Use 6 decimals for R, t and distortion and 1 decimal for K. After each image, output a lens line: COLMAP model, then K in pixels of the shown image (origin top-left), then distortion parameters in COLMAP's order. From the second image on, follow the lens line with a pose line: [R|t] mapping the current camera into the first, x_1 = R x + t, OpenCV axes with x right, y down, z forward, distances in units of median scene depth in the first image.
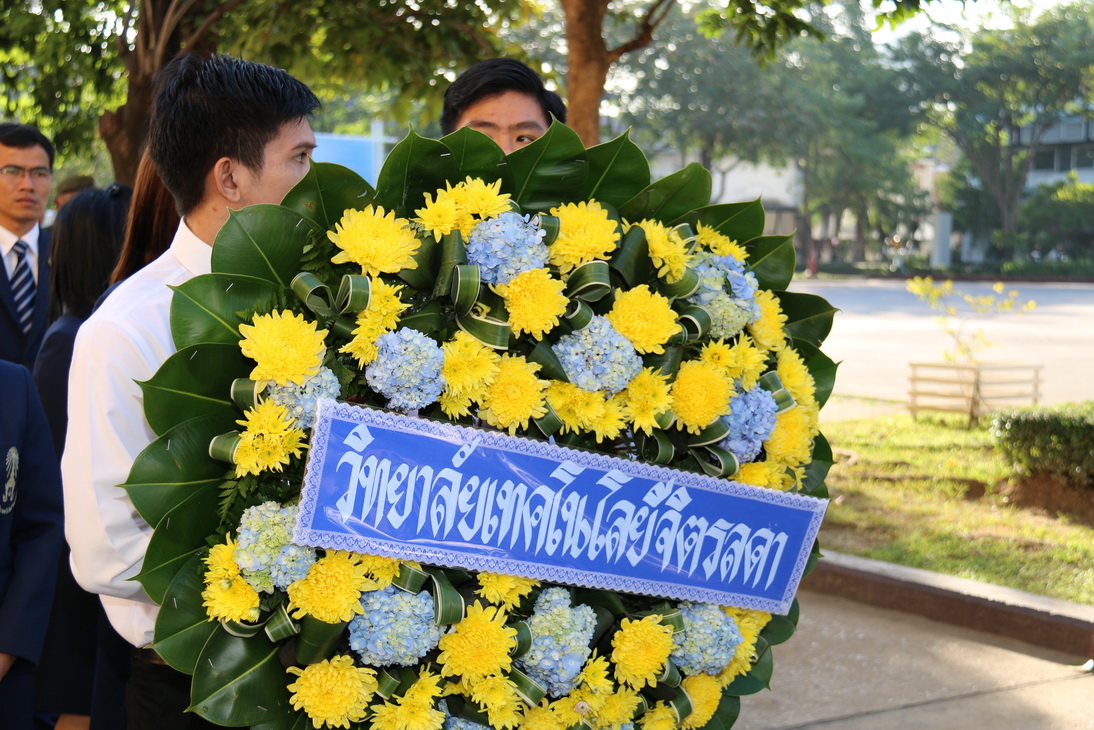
lens RADIAL K [[1810.5, 0, 547.0], [0, 1810.5, 365.0], [0, 0, 1]] dist [0.255076, 0.189562]
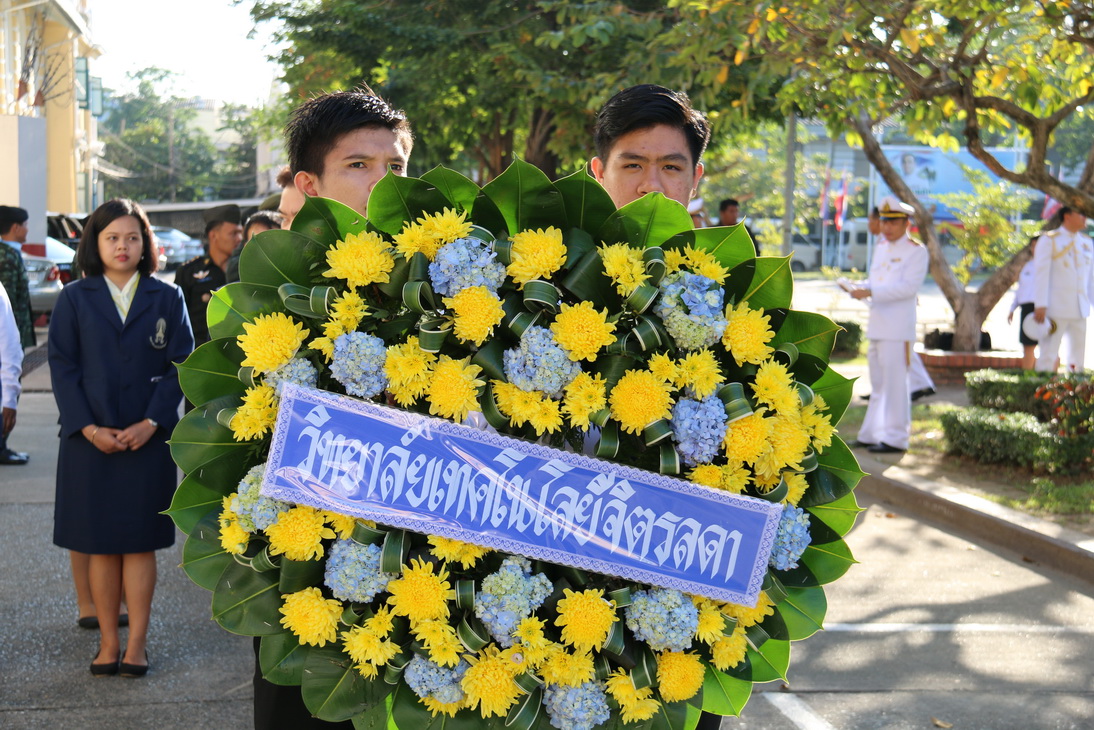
lens RADIAL K [[2053.3, 0, 547.0], [0, 2053.3, 365.0], [0, 0, 1]] dist [0.325162, 0.056197]
pose [[0.850641, 0.043491, -0.523945, 0.740067], [-0.046060, 0.998906, 0.008136, -0.013487], [0.523725, 0.017212, 0.851713, -0.129339]]
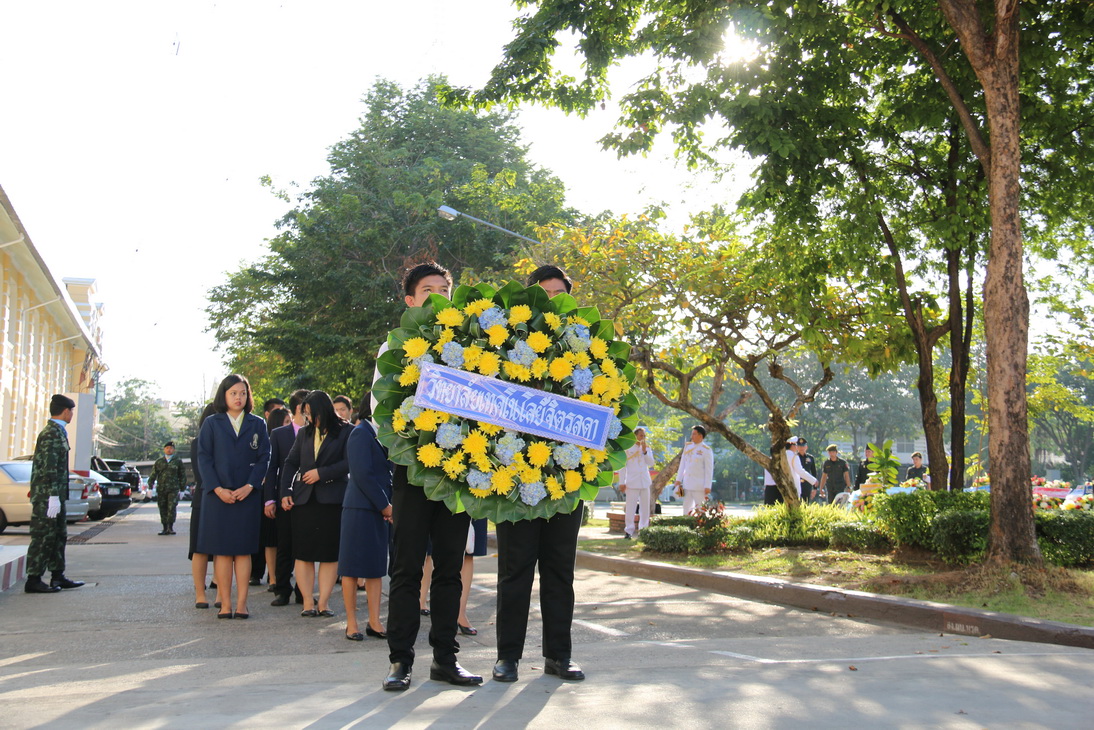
lens RADIAL K [[1418.8, 0, 547.0], [0, 1418.8, 365.0], [0, 0, 1]] dist [0.000205, -0.014995]
pose [[0.916922, -0.039174, -0.397140, 1.029660], [-0.035315, 0.983300, -0.178531, 0.444854], [0.397502, 0.177724, 0.900226, -1.142560]]
